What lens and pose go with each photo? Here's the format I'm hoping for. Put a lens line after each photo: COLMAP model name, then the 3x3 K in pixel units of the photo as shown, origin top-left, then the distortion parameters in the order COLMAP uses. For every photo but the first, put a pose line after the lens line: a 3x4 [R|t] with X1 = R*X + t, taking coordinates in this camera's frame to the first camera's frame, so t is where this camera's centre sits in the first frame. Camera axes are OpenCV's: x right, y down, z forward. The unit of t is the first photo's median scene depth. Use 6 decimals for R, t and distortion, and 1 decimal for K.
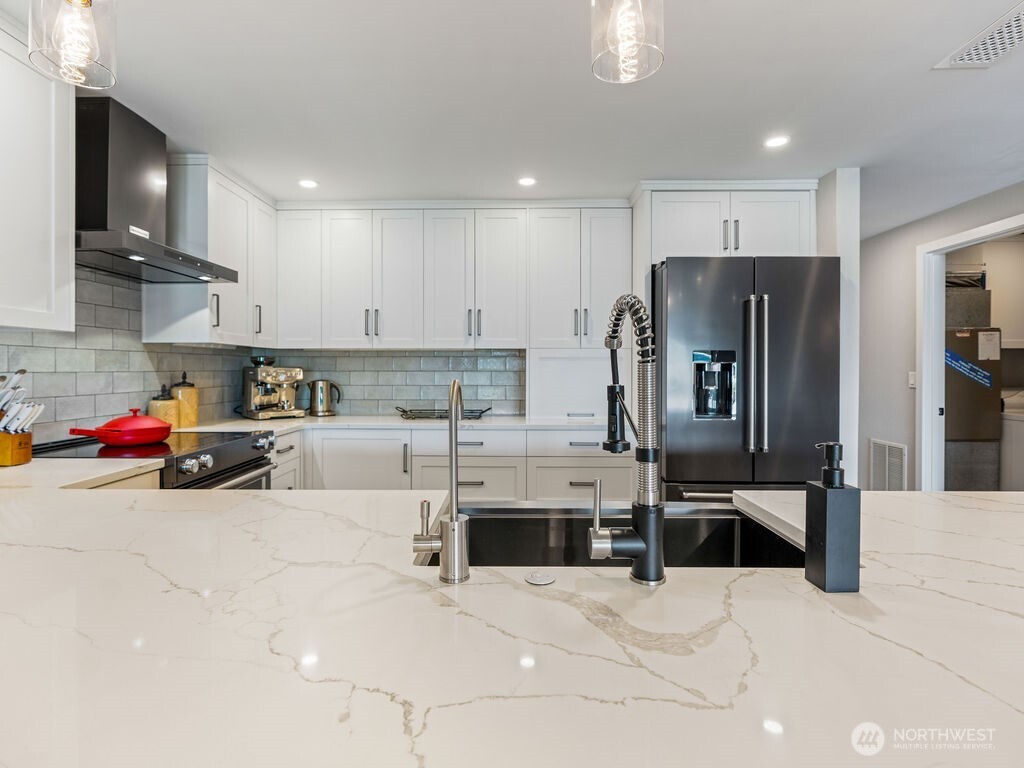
lens RADIAL K [[485.6, 0, 509.1], [0, 485.6, 376.0], [0, 0, 1]] dist [-0.002926, 0.000228]
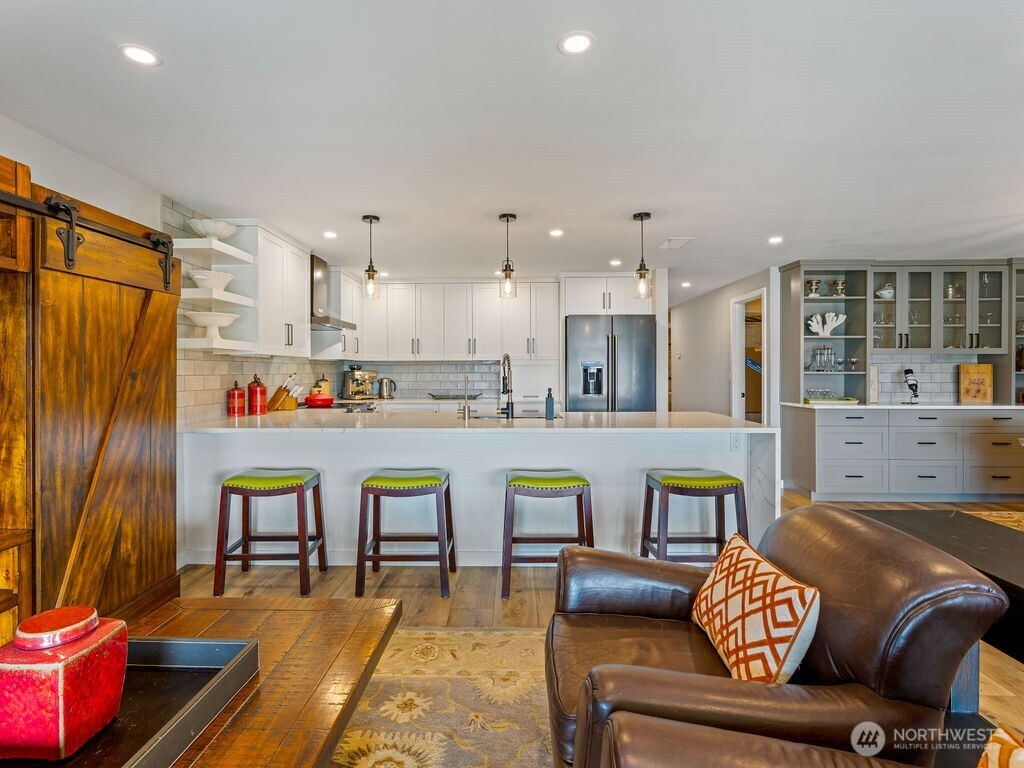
lens RADIAL K [[517.7, 0, 493.0], [0, 517.7, 374.8], [0, 0, 1]] dist [-0.009253, 0.002809]
pose [[0.999559, -0.004182, -0.029400, 0.062605], [0.004005, 0.999974, -0.006070, 0.009425], [0.029424, 0.005950, 0.999549, -0.931626]]
